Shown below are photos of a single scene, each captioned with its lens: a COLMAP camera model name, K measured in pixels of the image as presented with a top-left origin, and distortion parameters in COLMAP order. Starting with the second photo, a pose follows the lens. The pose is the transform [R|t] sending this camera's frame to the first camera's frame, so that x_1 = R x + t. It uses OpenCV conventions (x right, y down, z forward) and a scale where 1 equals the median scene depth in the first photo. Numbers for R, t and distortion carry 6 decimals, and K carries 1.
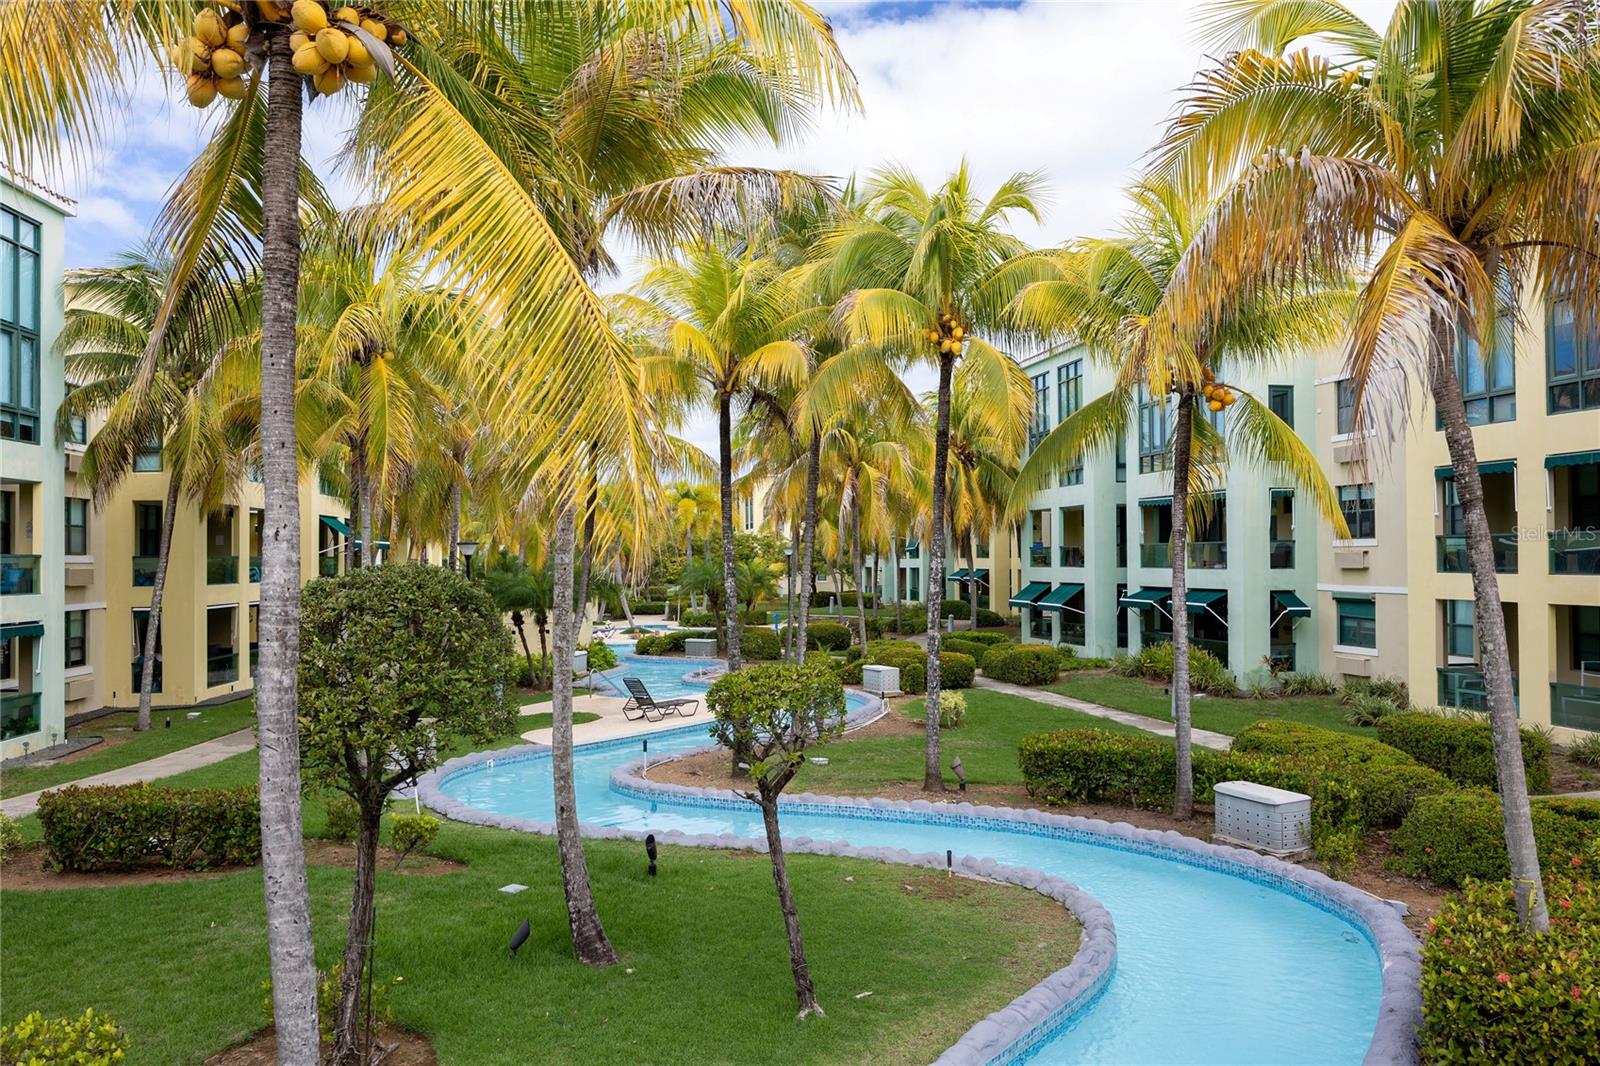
lens RADIAL K [[1206.7, 0, 800.0], [0, 1206.7, 533.0], [0, 0, 1]] dist [0.000178, 0.007545]
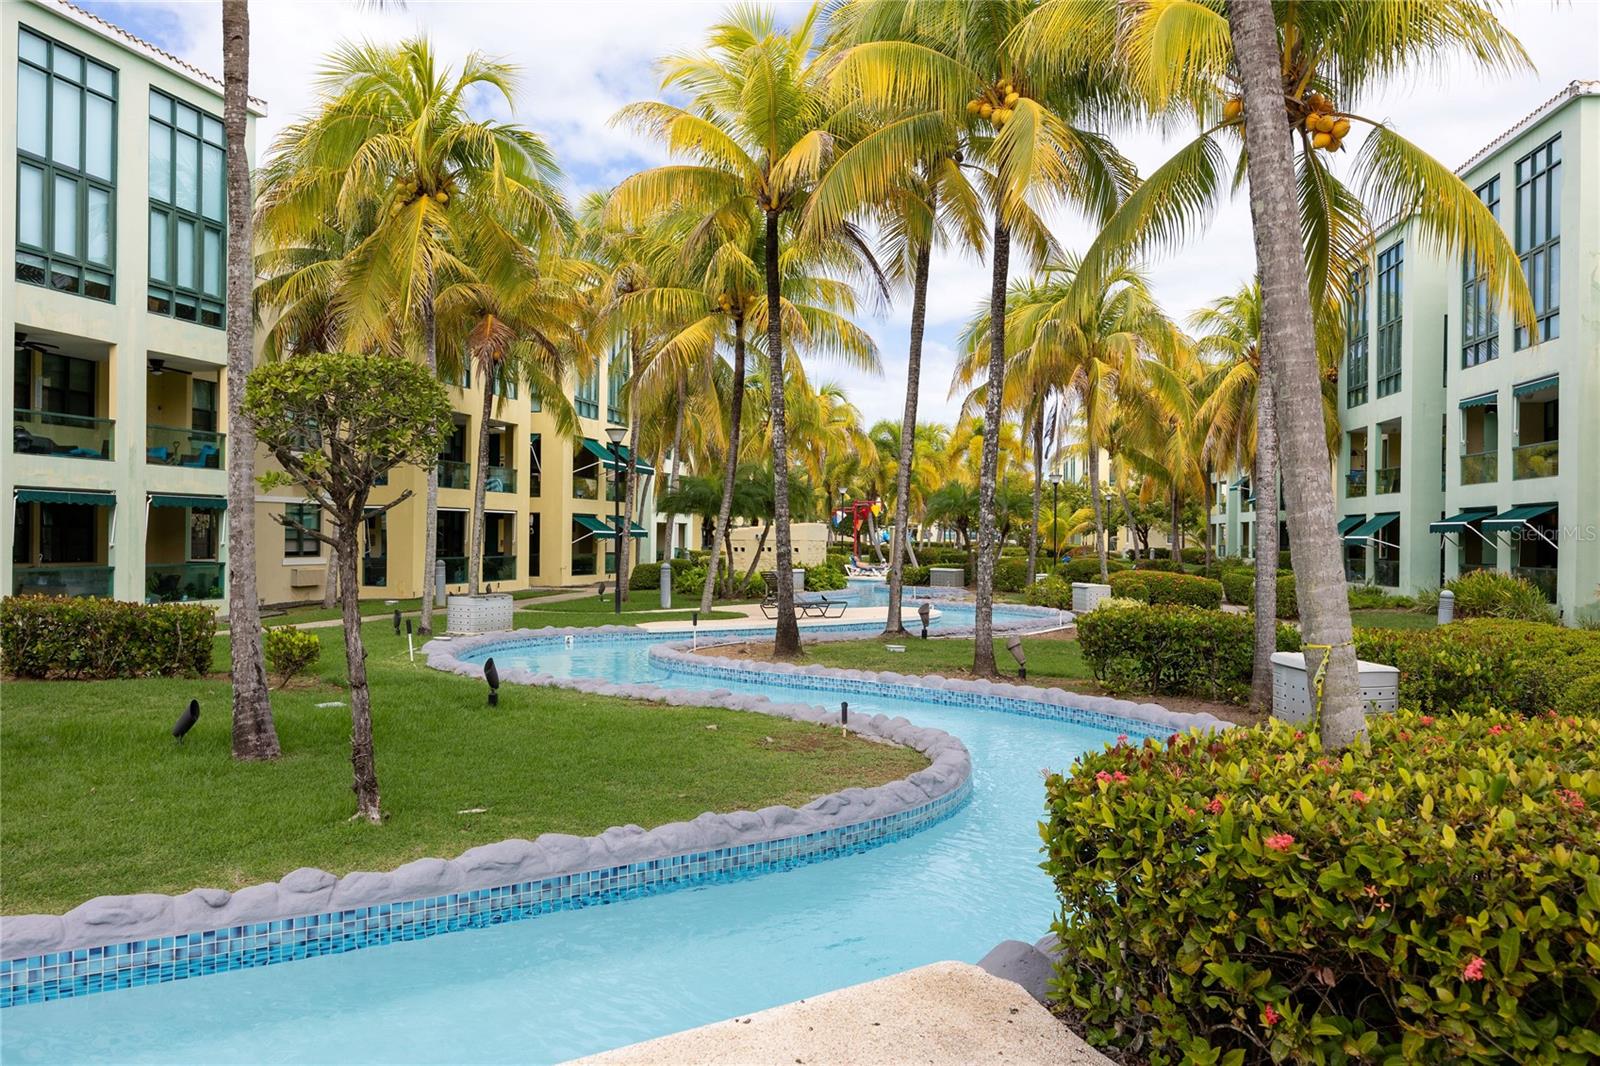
lens RADIAL K [[1206.7, 0, 800.0], [0, 1206.7, 533.0], [0, 0, 1]] dist [0.000178, 0.007545]
pose [[0.948604, 0.015626, -0.316081, 0.213600], [-0.010044, 0.999764, 0.019283, 0.089142], [0.316307, -0.015117, 0.948536, 0.166908]]
